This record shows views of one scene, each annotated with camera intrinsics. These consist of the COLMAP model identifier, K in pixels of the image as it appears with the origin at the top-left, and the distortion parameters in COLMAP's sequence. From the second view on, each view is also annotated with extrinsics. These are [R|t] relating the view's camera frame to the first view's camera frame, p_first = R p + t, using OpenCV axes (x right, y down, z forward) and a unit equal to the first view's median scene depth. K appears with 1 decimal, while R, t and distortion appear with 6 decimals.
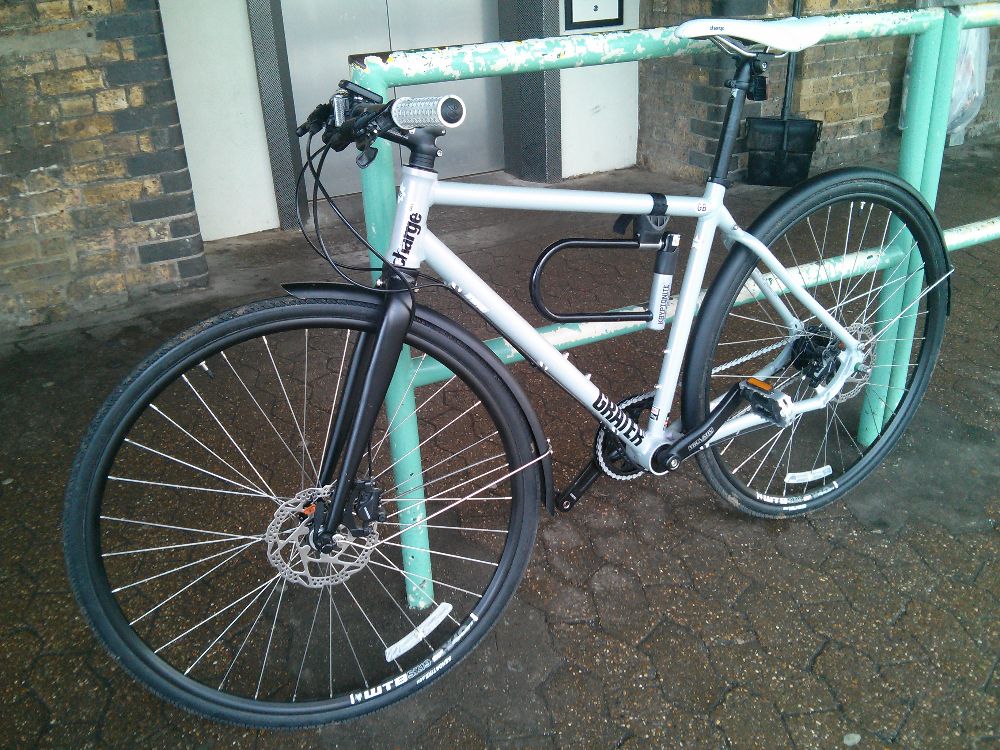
lens RADIAL K [[928.8, 0, 499.8], [0, 928.8, 353.6], [0, 0, 1]] dist [0.010528, -0.173406]
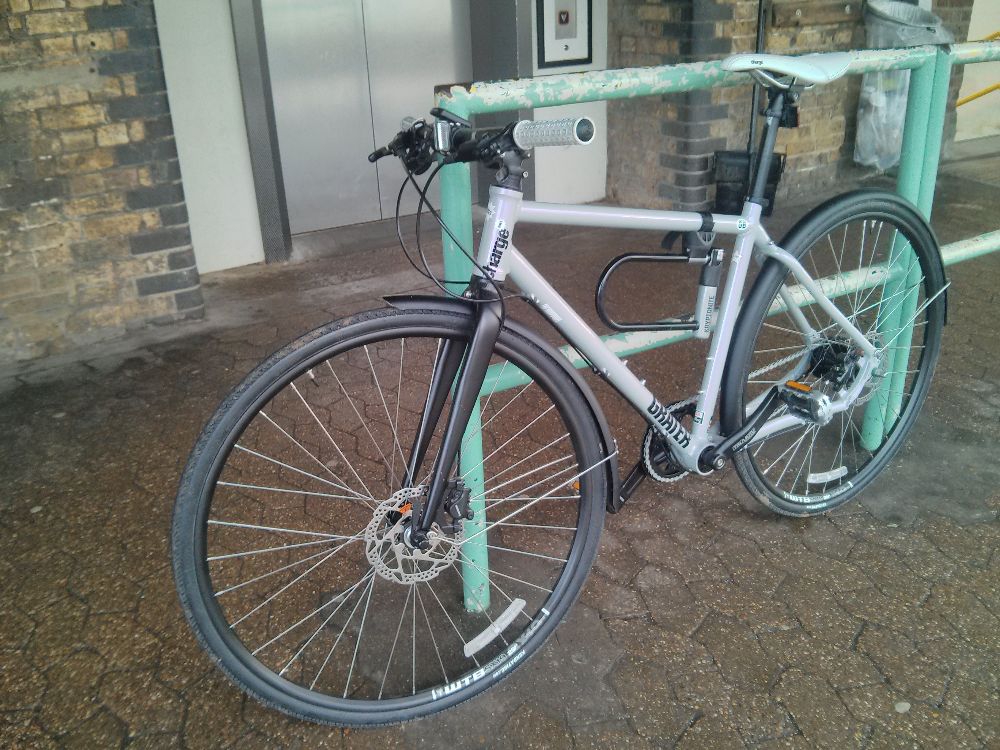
lens RADIAL K [[928.8, 0, 499.8], [0, 928.8, 353.6], [0, 0, 1]] dist [0.010528, -0.173406]
pose [[0.997519, -0.019283, 0.067711, -0.133488], [0.022012, 0.998966, -0.039791, 0.028543], [-0.066874, 0.041182, 0.996911, -0.057337]]
